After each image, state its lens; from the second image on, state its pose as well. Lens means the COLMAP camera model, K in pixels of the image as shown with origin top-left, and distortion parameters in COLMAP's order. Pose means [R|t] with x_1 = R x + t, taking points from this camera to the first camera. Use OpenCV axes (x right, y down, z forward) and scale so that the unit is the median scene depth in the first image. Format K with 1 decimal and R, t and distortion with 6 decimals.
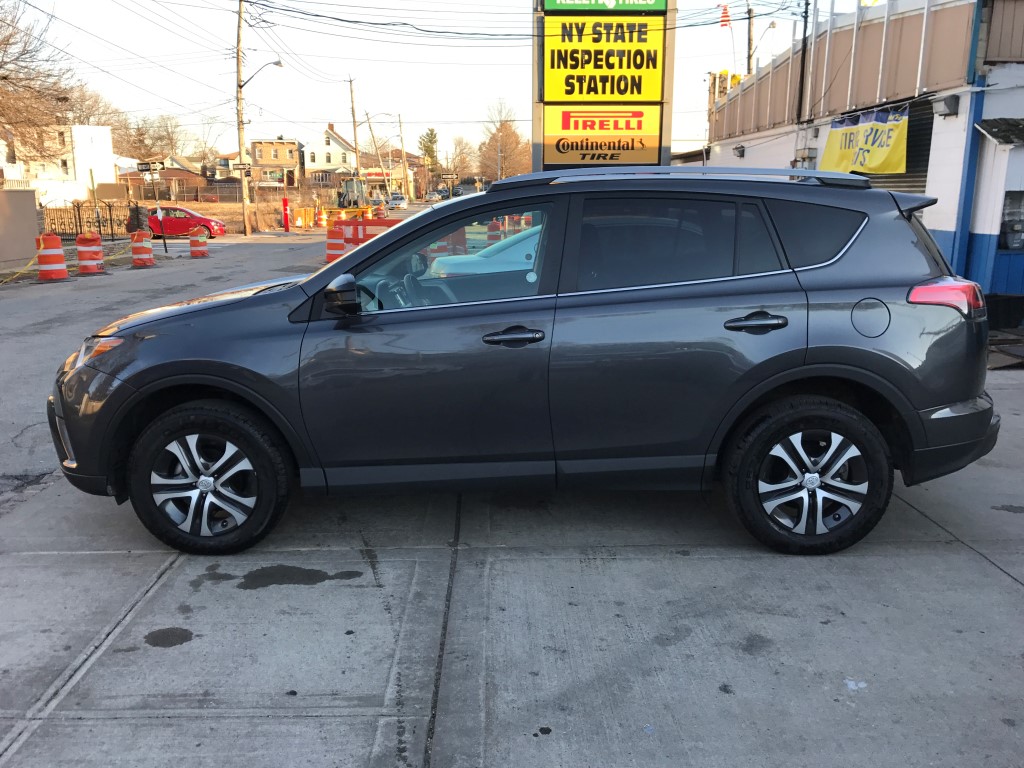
lens RADIAL K [[828.9, 0, 512.8], [0, 828.9, 387.2], [0, 0, 1]] dist [0.008156, 0.000007]
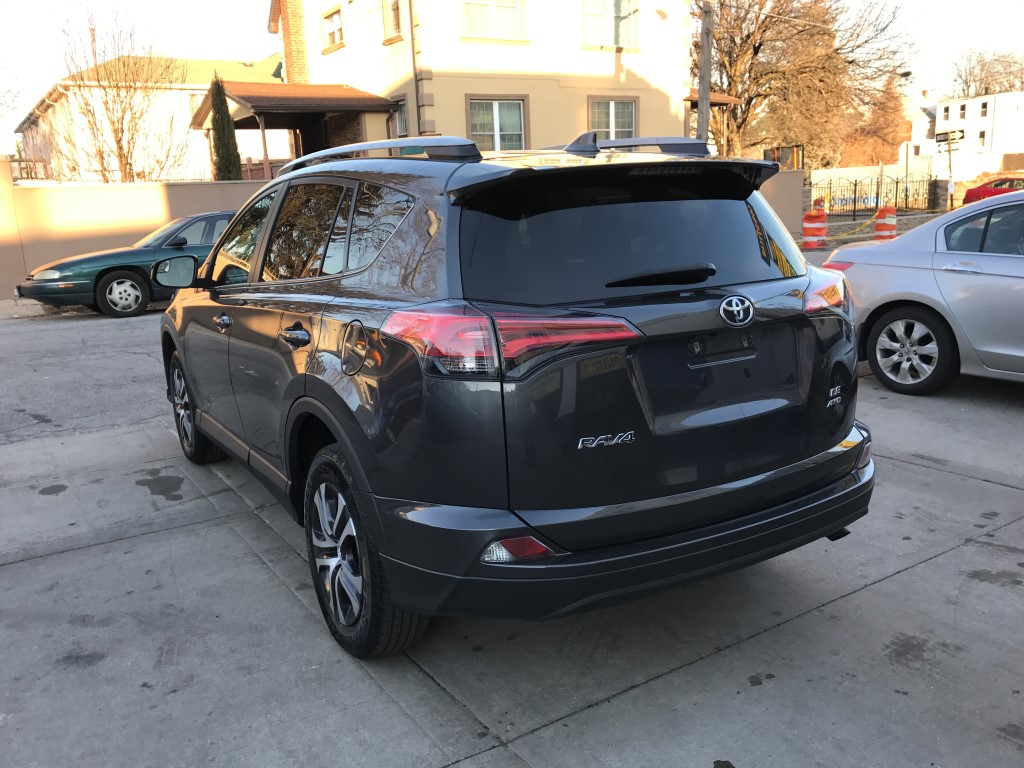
lens RADIAL K [[838.6, 0, 511.6], [0, 838.6, 383.9], [0, 0, 1]] dist [-0.006395, 0.007681]
pose [[0.539916, 0.166965, -0.824993, 0.234460], [-0.146806, 0.983786, 0.103025, -0.031317], [0.828818, 0.065489, 0.555673, 0.153873]]
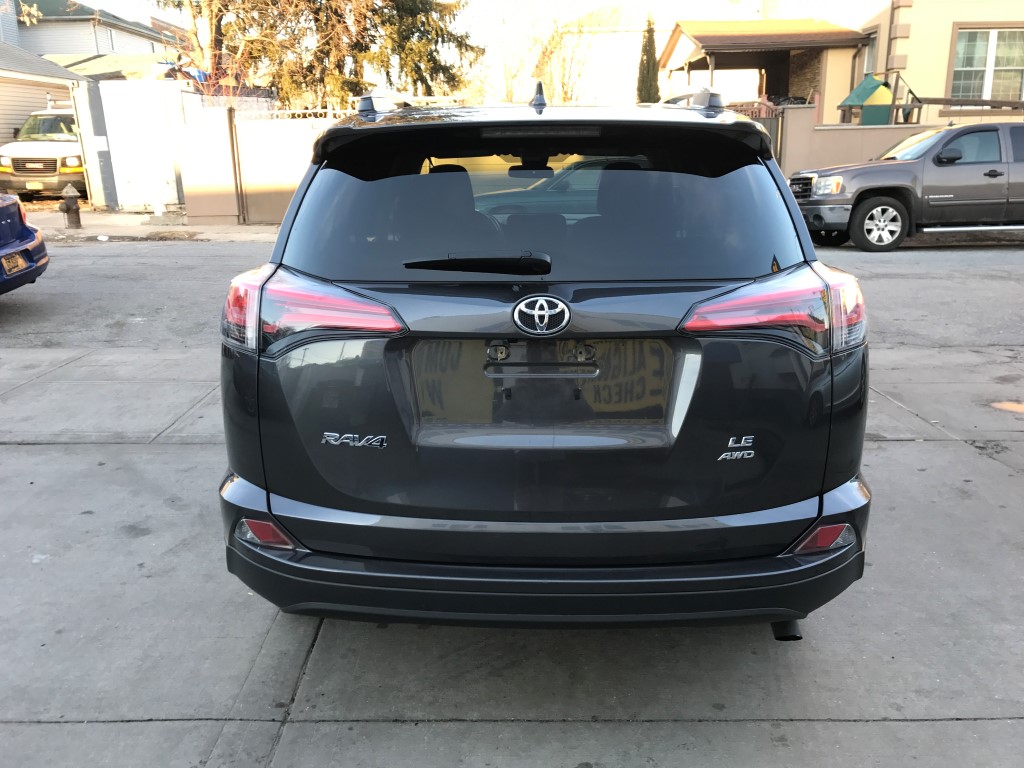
lens RADIAL K [[838.6, 0, 504.8], [0, 838.6, 386.4], [0, 0, 1]] dist [-0.006395, 0.007681]
pose [[-0.006409, 0.272239, -0.962208, 0.246179], [-0.201840, 0.942071, 0.267885, -0.054334], [0.979398, 0.195929, 0.048911, 0.254184]]
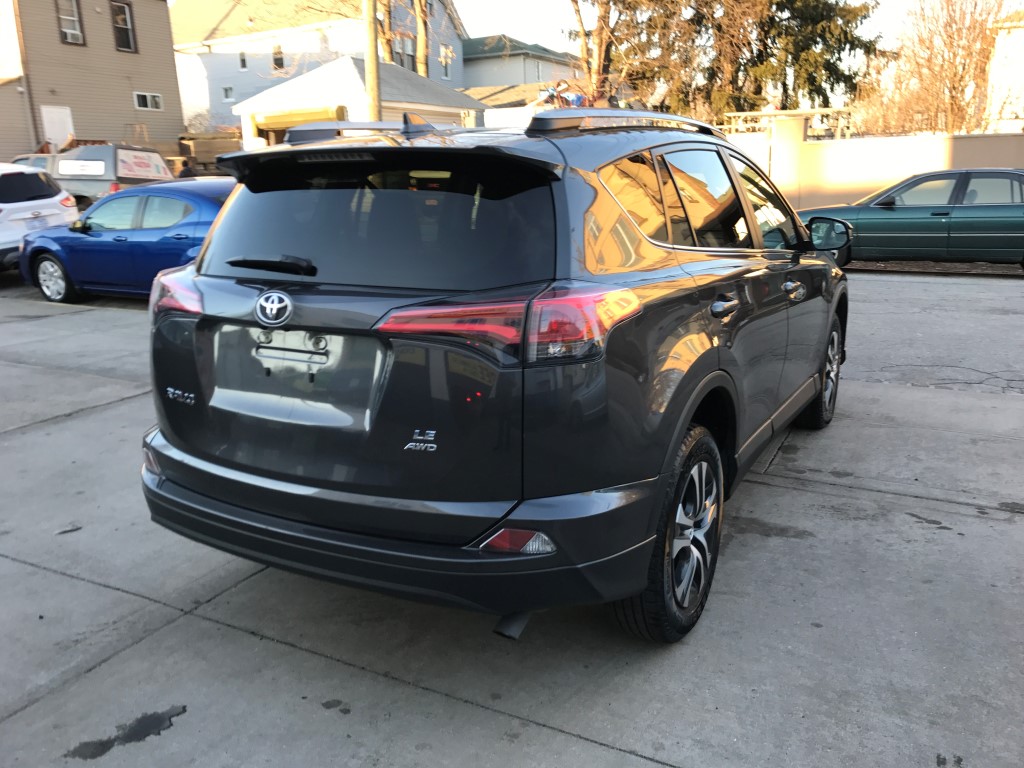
lens RADIAL K [[838.6, 0, 493.9], [0, 838.6, 395.0], [0, 0, 1]] dist [-0.006395, 0.007681]
pose [[-0.478399, 0.235654, -0.845932, 0.238086], [-0.161138, 0.923405, 0.348364, -0.074660], [0.863232, 0.302969, -0.403784, 0.352834]]
